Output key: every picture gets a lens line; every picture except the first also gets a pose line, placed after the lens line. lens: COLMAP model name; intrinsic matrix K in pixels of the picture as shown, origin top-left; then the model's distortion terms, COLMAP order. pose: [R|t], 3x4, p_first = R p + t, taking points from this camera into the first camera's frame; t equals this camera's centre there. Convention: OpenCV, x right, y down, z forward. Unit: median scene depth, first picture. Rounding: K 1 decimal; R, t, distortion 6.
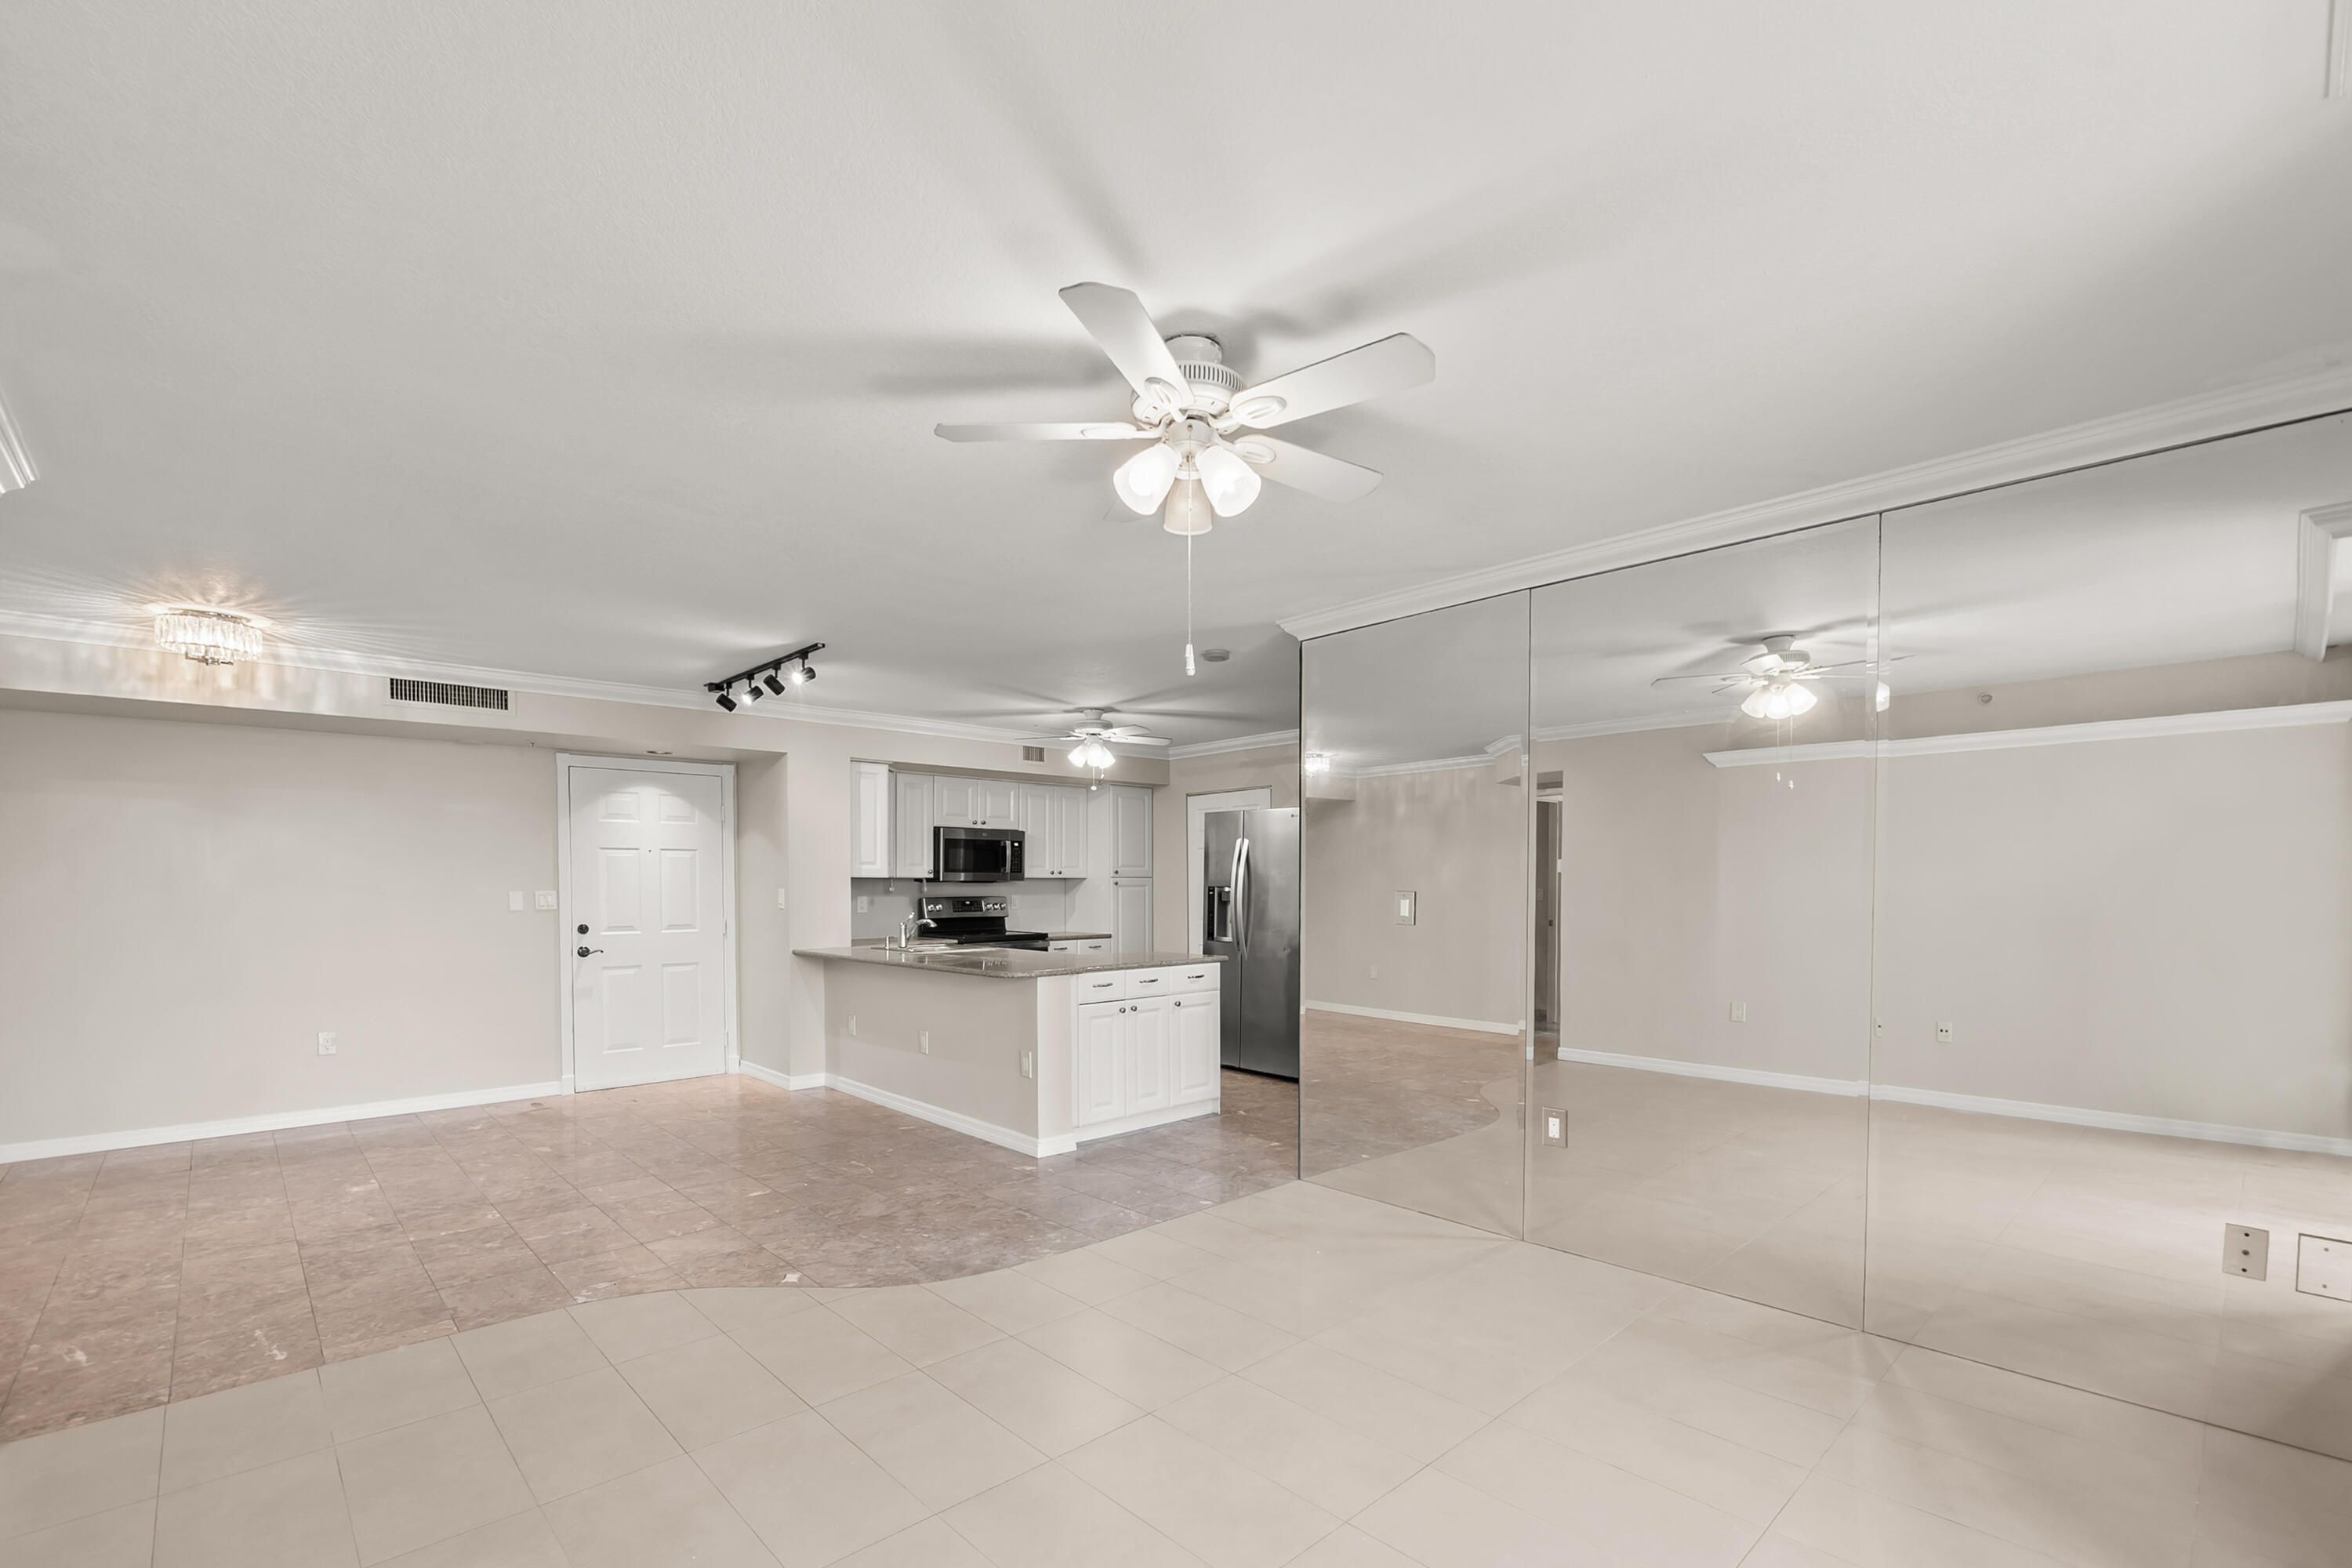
lens RADIAL K [[1035.0, 0, 1179.8], [0, 1035.0, 905.6], [0, 0, 1]] dist [-0.001343, -0.000561]
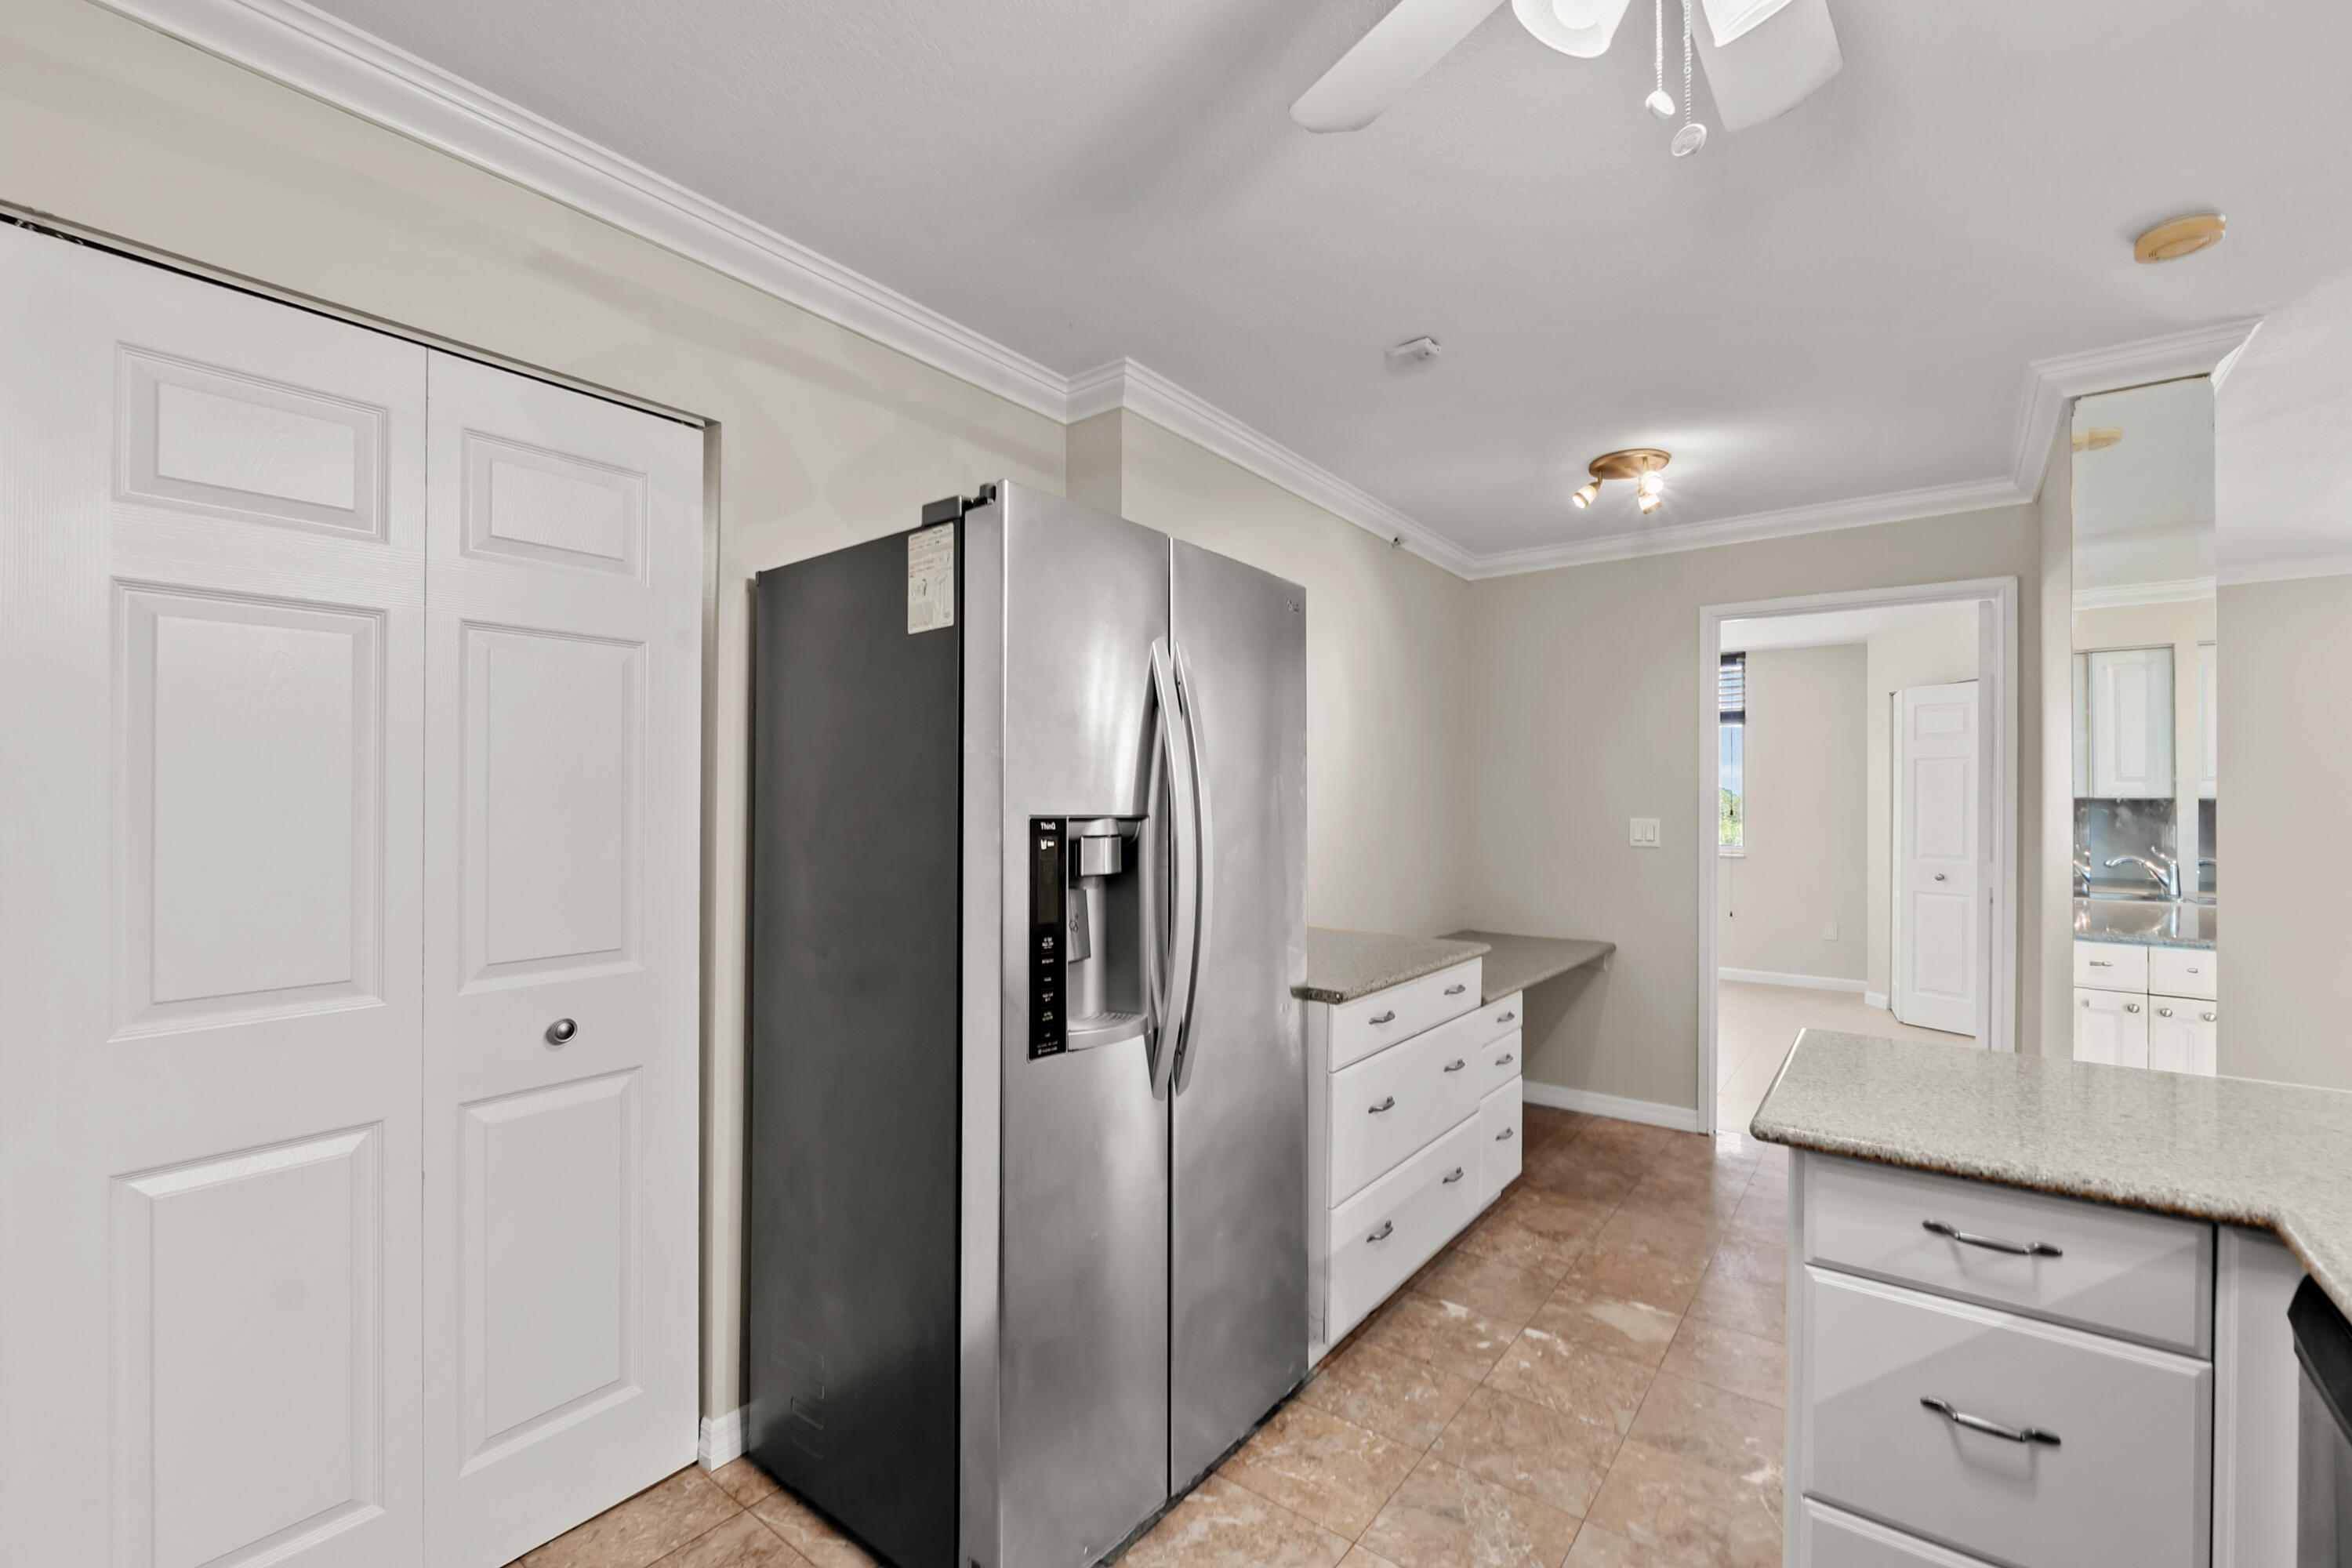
lens RADIAL K [[995.6, 0, 1176.0], [0, 995.6, 784.0], [0, 0, 1]] dist [-0.003582, -0.000300]
pose [[-0.168111, 0.017061, 0.985620, -0.216975], [0.010797, 0.999822, -0.015465, -0.024883], [-0.985709, 0.008042, -0.168265, 1.146618]]
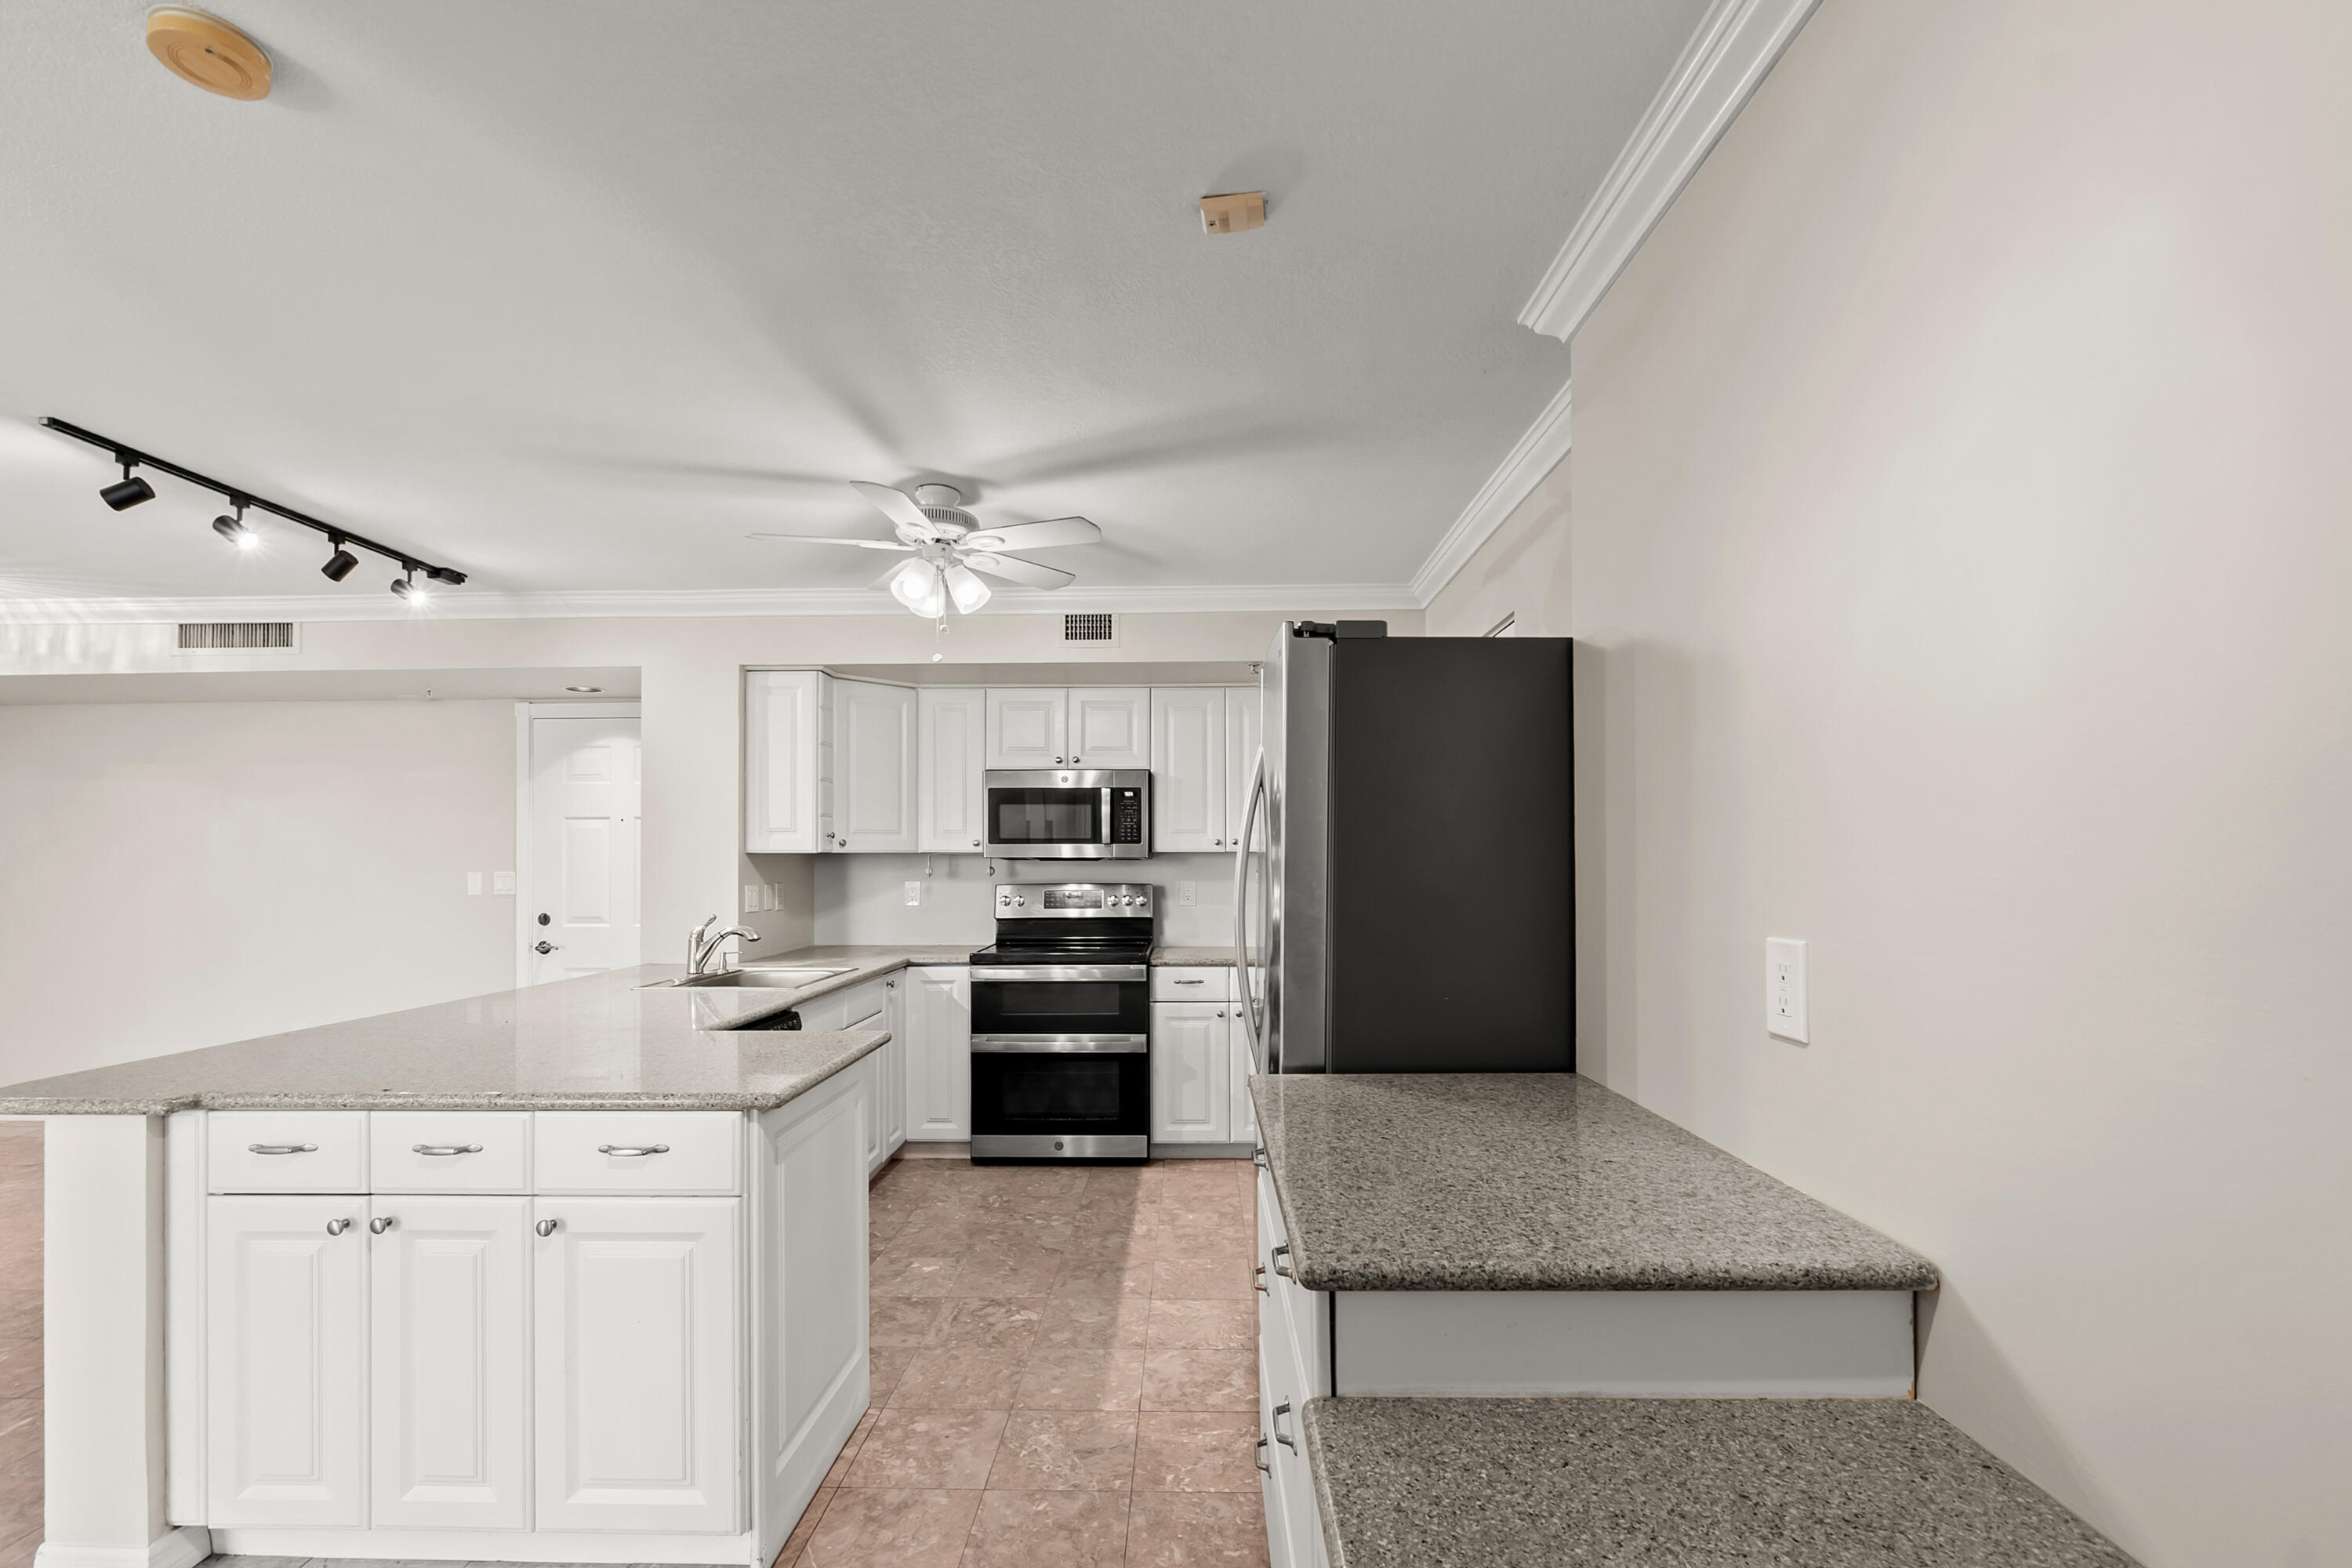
lens RADIAL K [[1009.7, 0, 1166.8], [0, 1009.7, 849.0], [0, 0, 1]] dist [-0.004266, -0.000385]
pose [[0.712463, -0.009059, -0.701652, 0.320977], [-0.012696, 0.999587, -0.025798, -0.018162], [0.701595, 0.027288, 0.712053, 0.788103]]
